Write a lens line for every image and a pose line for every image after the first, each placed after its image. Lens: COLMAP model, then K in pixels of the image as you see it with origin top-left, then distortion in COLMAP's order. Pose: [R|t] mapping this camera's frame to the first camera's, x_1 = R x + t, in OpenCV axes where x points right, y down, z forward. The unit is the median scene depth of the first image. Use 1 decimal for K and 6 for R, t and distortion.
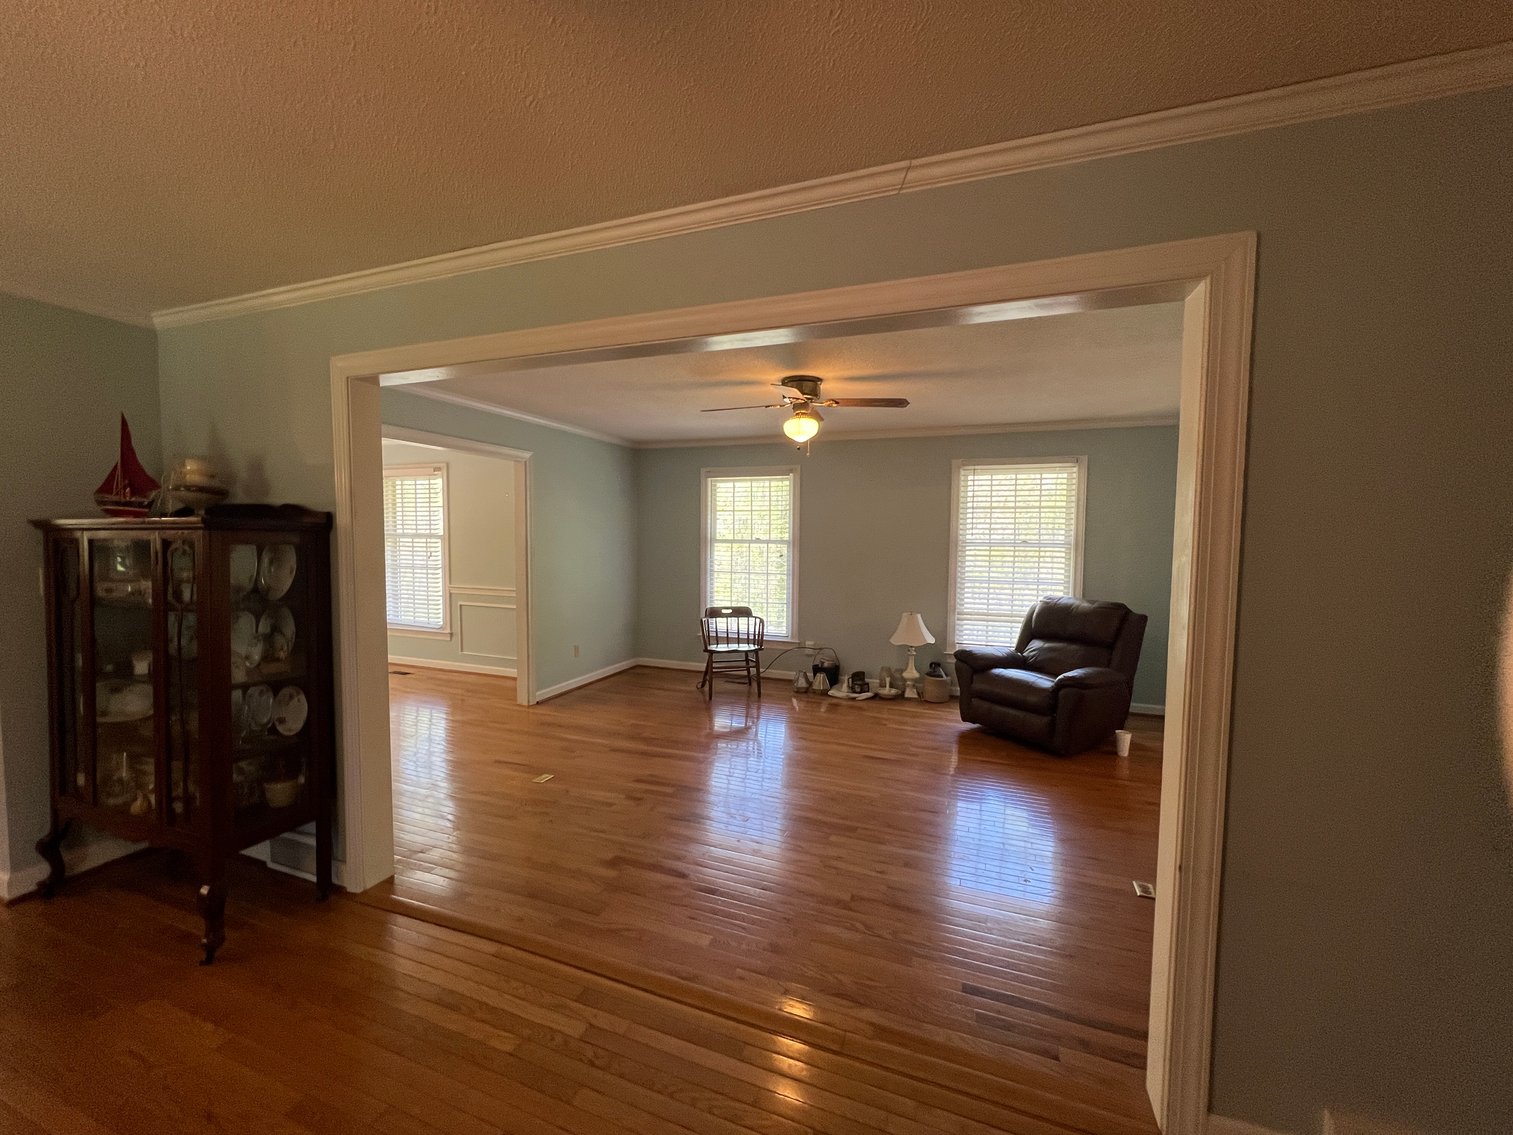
lens RADIAL K [[608.7, 0, 757.6], [0, 608.7, 566.2], [0, 0, 1]] dist [0.000334, 0.000192]
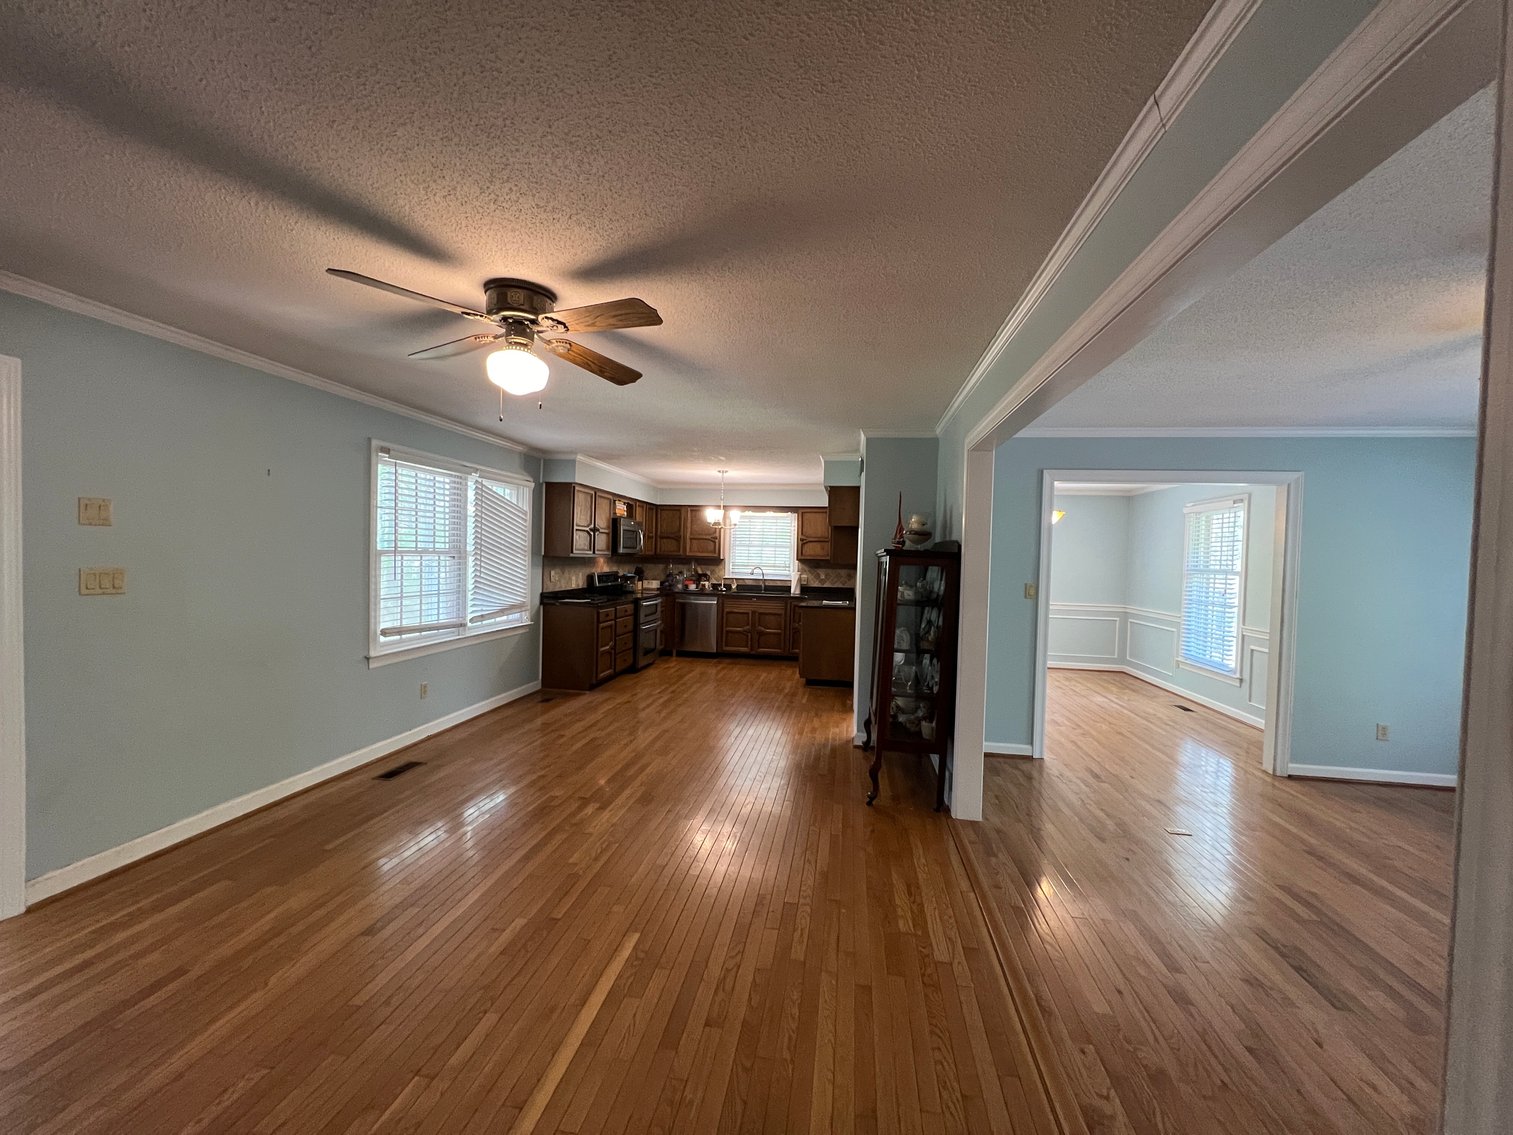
lens RADIAL K [[608.7, 0, 754.7], [0, 608.7, 569.3], [0, 0, 1]] dist [0.000334, 0.000192]
pose [[0.206331, 0.019559, -0.978287, 0.236106], [-0.078399, 0.996916, 0.003396, 0.000469], [0.975337, 0.075996, 0.207228, 0.090718]]
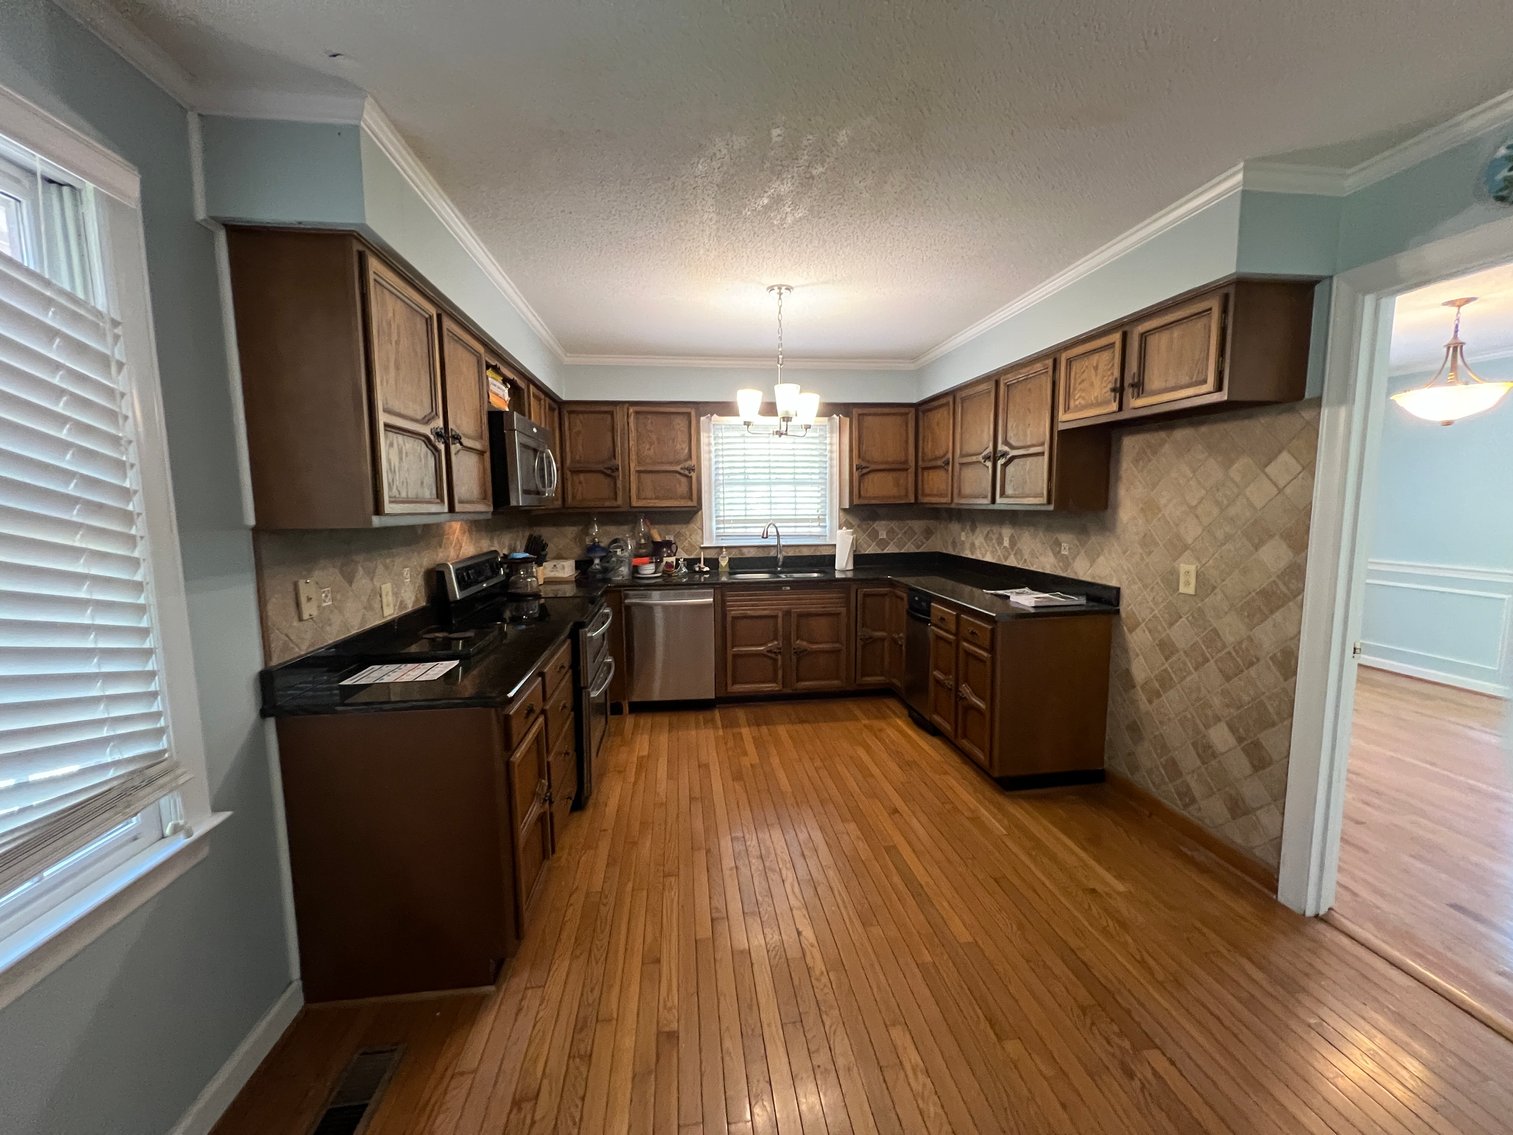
lens RADIAL K [[608.7, 0, 757.1], [0, 608.7, 567.0], [0, 0, 1]] dist [0.000334, 0.000192]
pose [[0.477671, 0.080493, -0.874844, -0.497033], [-0.033038, 0.996735, 0.073669, -0.001266], [0.877917, -0.006286, 0.478771, 0.019774]]
